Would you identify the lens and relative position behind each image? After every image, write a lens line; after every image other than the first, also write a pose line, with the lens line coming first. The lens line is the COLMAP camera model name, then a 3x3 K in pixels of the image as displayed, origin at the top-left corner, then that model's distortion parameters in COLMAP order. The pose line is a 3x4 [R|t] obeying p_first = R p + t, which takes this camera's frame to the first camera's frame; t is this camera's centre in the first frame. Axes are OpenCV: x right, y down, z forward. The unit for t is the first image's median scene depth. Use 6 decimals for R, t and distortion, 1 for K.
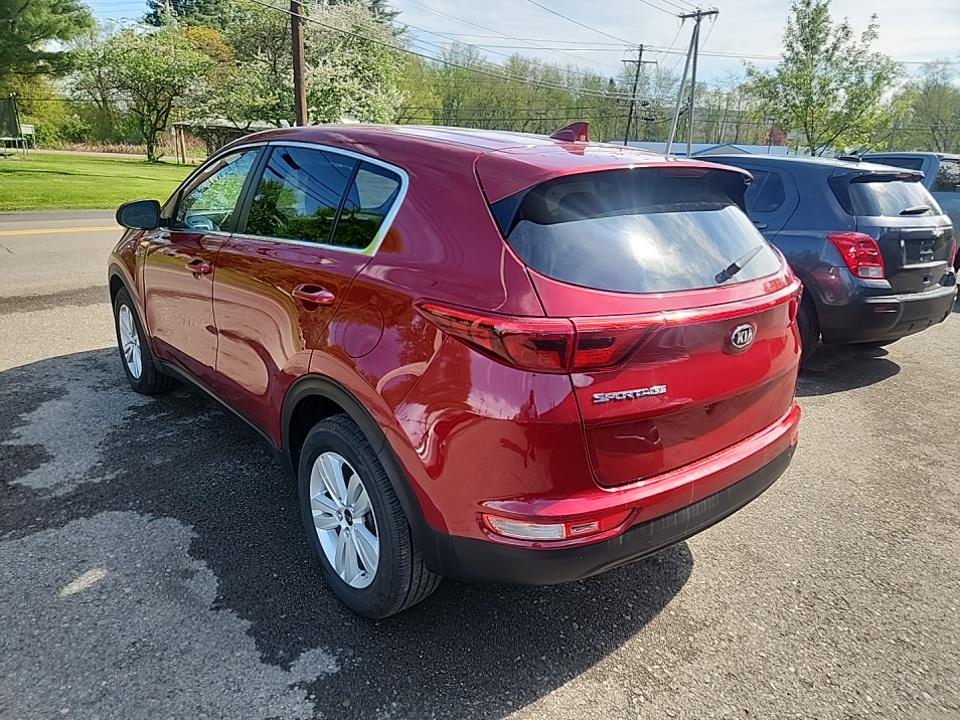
lens RADIAL K [[646.9, 0, 480.0], [0, 646.9, 360.0], [0, 0, 1]] dist [0.052353, -0.038849]
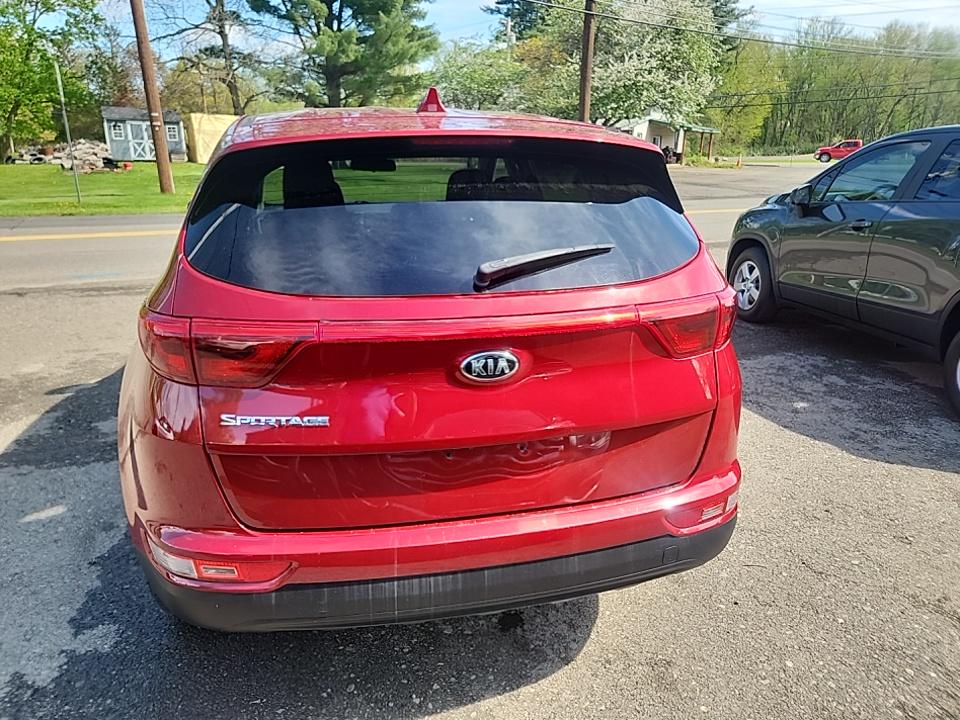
lens RADIAL K [[648.9, 0, 465.2], [0, 648.9, 367.3], [0, 0, 1]] dist [0.054969, -0.041840]
pose [[0.880921, 0.109075, -0.460523, 0.046255], [-0.104041, 0.993907, 0.036390, -0.003852], [0.461686, 0.015857, 0.886902, 0.022919]]
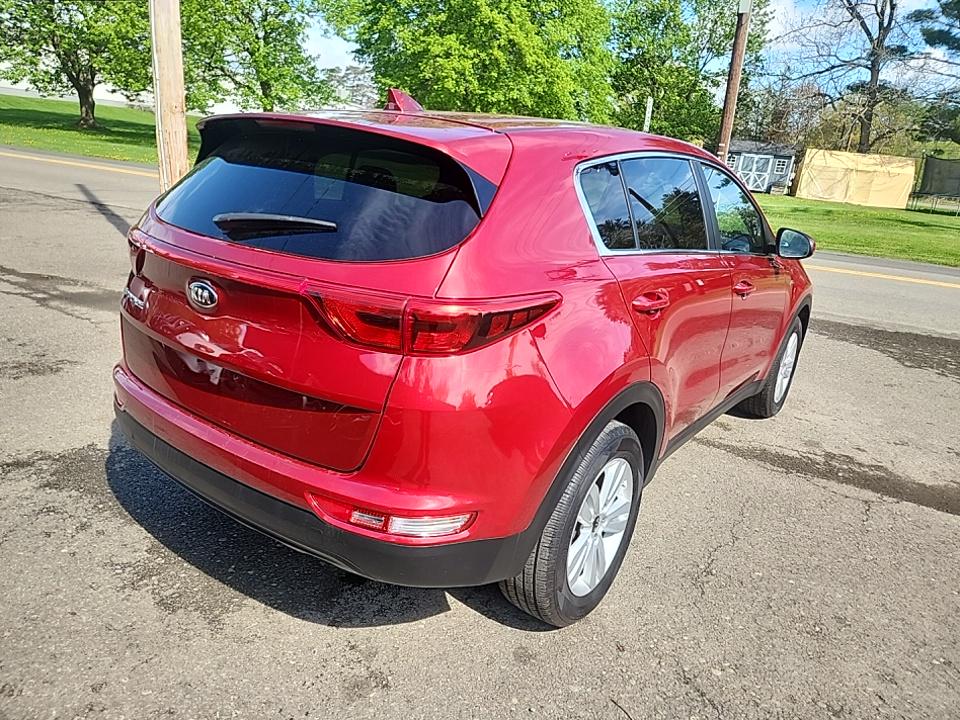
lens RADIAL K [[646.9, 0, 480.0], [0, 646.9, 360.0], [0, 0, 1]] dist [0.052353, -0.038849]
pose [[0.236947, 0.270939, -0.932978, 0.088715], [-0.360669, 0.916229, 0.174476, -0.016271], [0.902094, 0.295155, 0.314817, 0.071103]]
